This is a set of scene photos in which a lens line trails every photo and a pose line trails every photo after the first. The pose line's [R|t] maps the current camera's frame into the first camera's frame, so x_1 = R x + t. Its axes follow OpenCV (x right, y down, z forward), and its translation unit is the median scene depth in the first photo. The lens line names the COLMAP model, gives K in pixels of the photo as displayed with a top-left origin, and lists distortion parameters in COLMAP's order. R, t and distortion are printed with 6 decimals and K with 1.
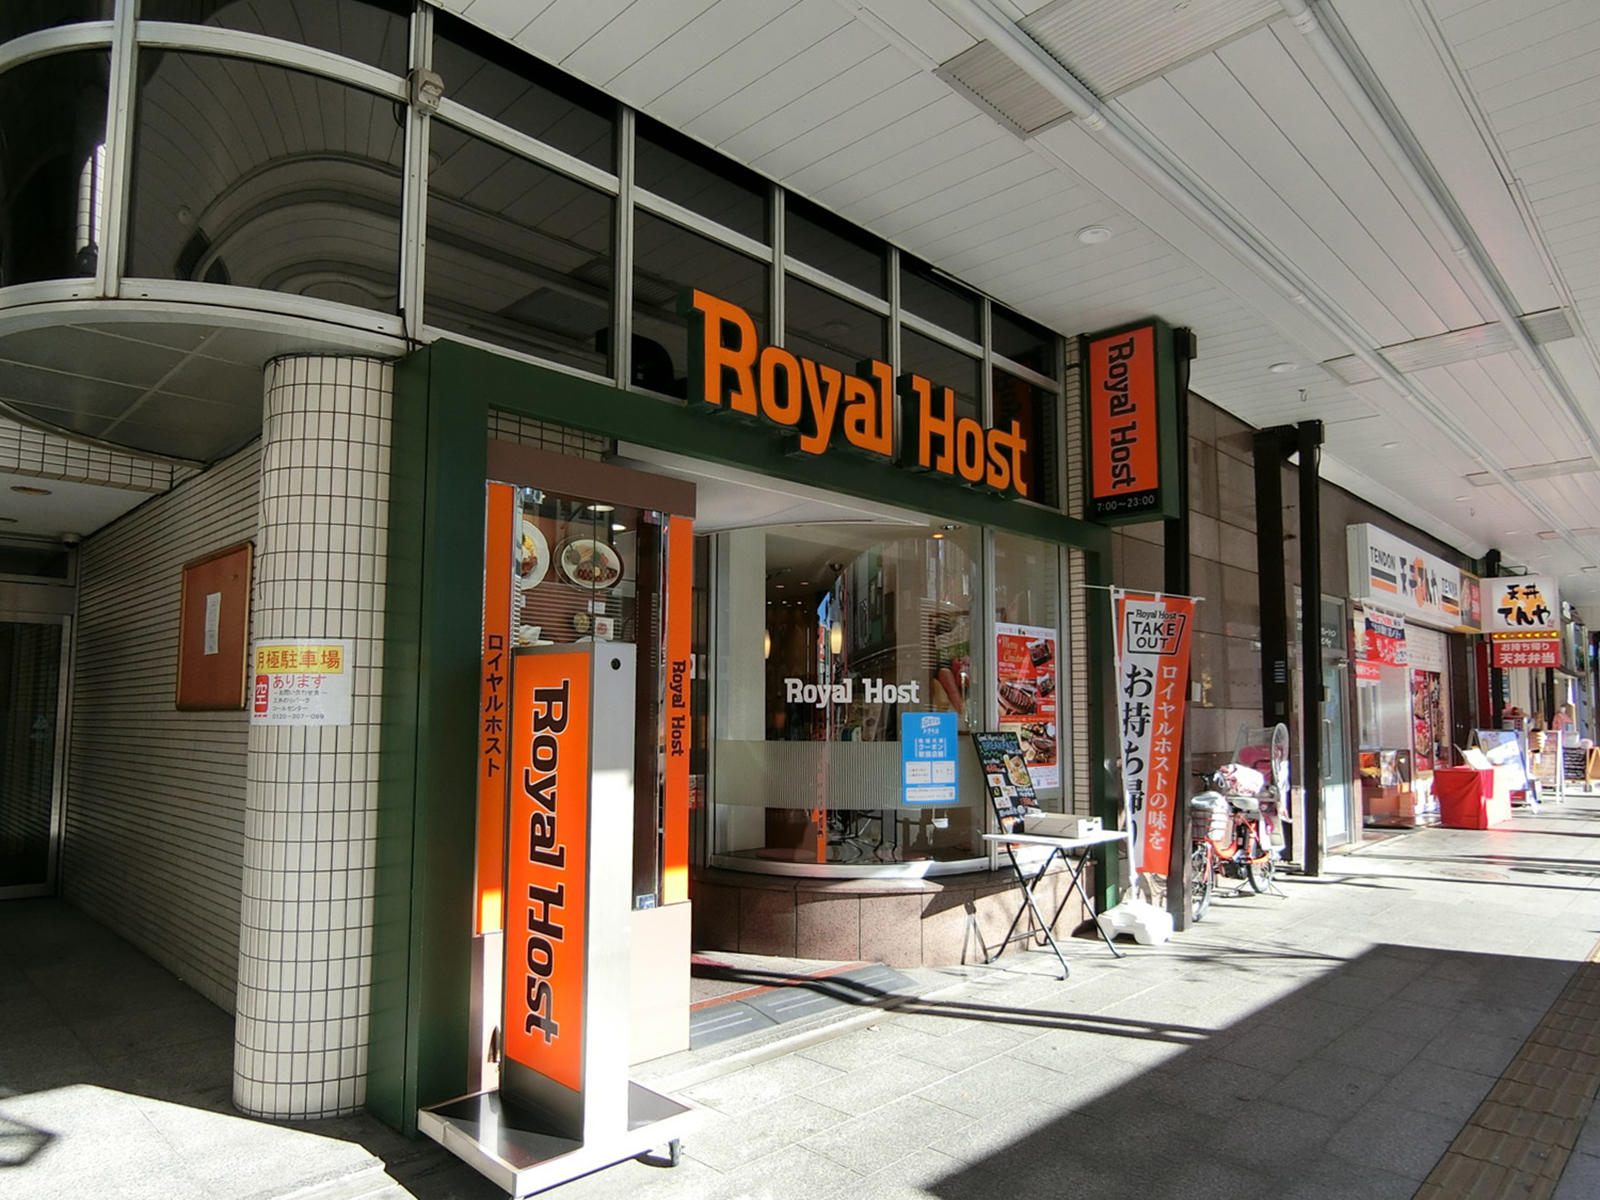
lens RADIAL K [[990.8, 0, 805.0], [0, 990.8, 595.9], [0, 0, 1]] dist [-0.016928, -0.003229]
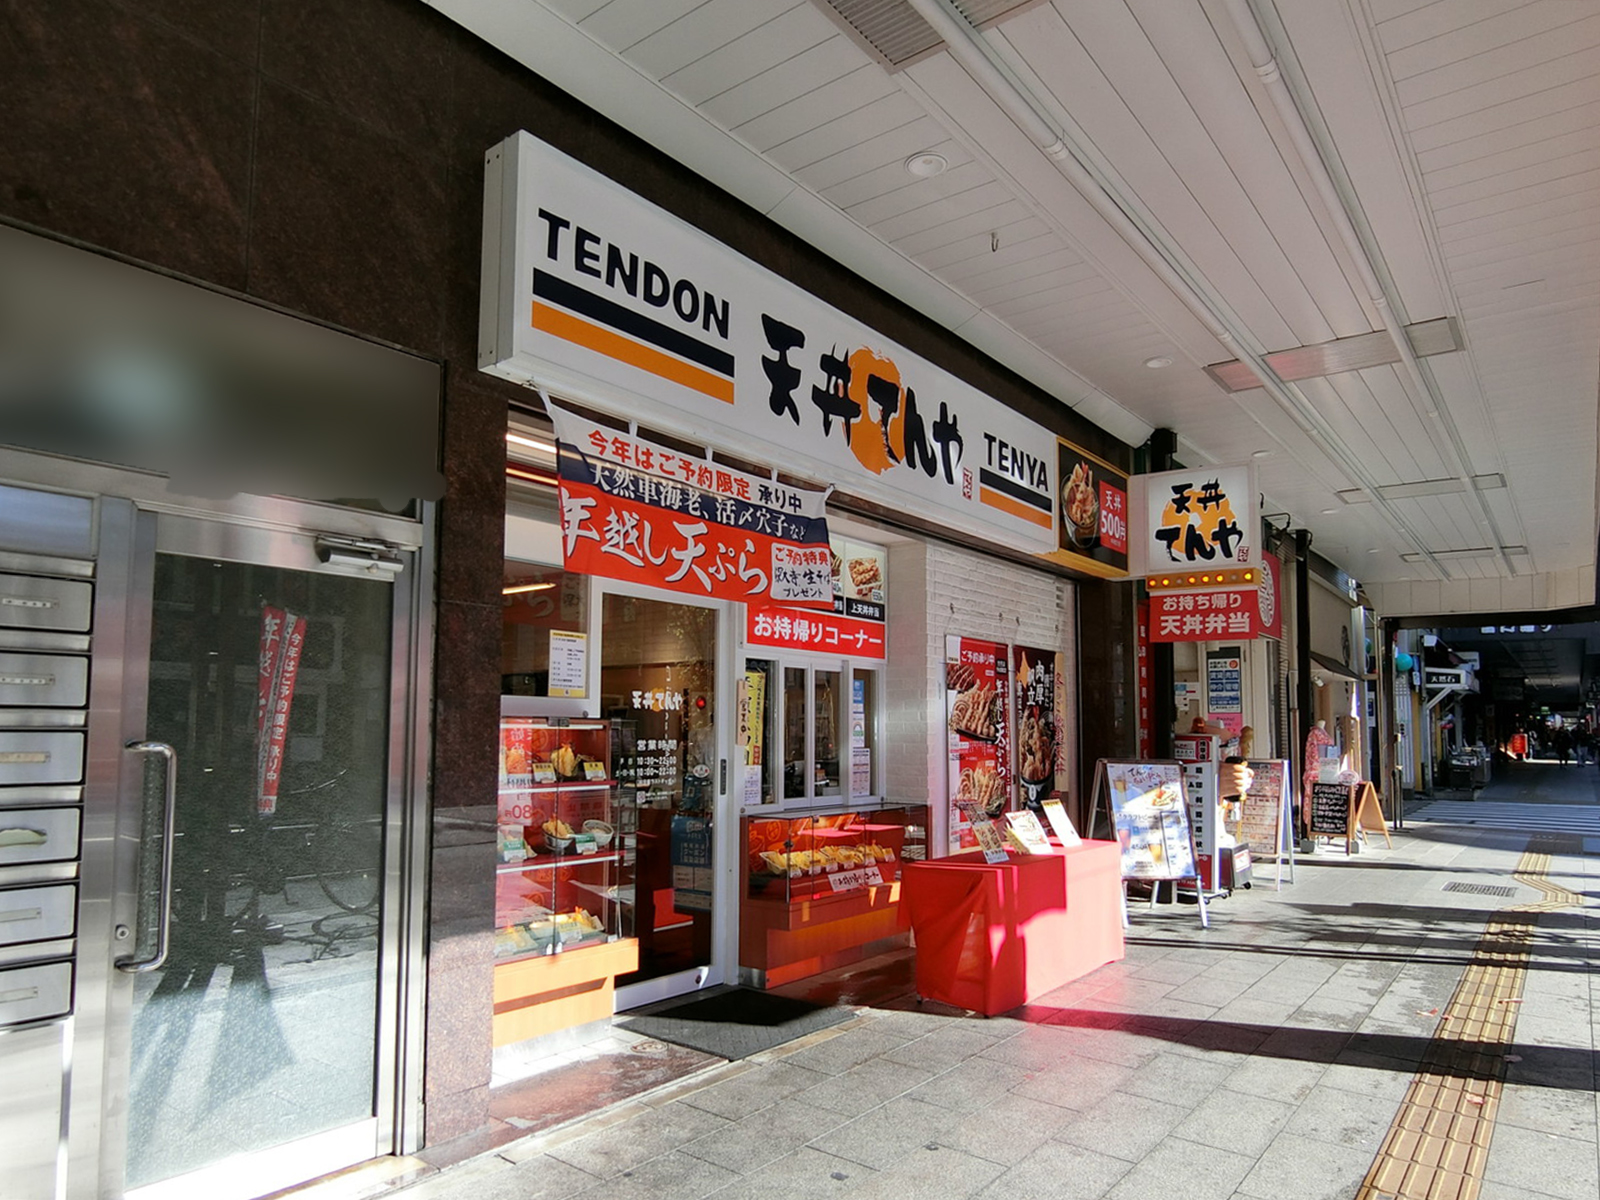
lens RADIAL K [[990.8, 0, 795.7], [0, 990.8, 603.7], [0, 0, 1]] dist [-0.016928, -0.003229]
pose [[0.994754, 0.015792, 0.101065, 0.466777], [-0.015144, 0.999860, -0.007174, 0.059939], [-0.101164, 0.005606, 0.994854, 0.498335]]
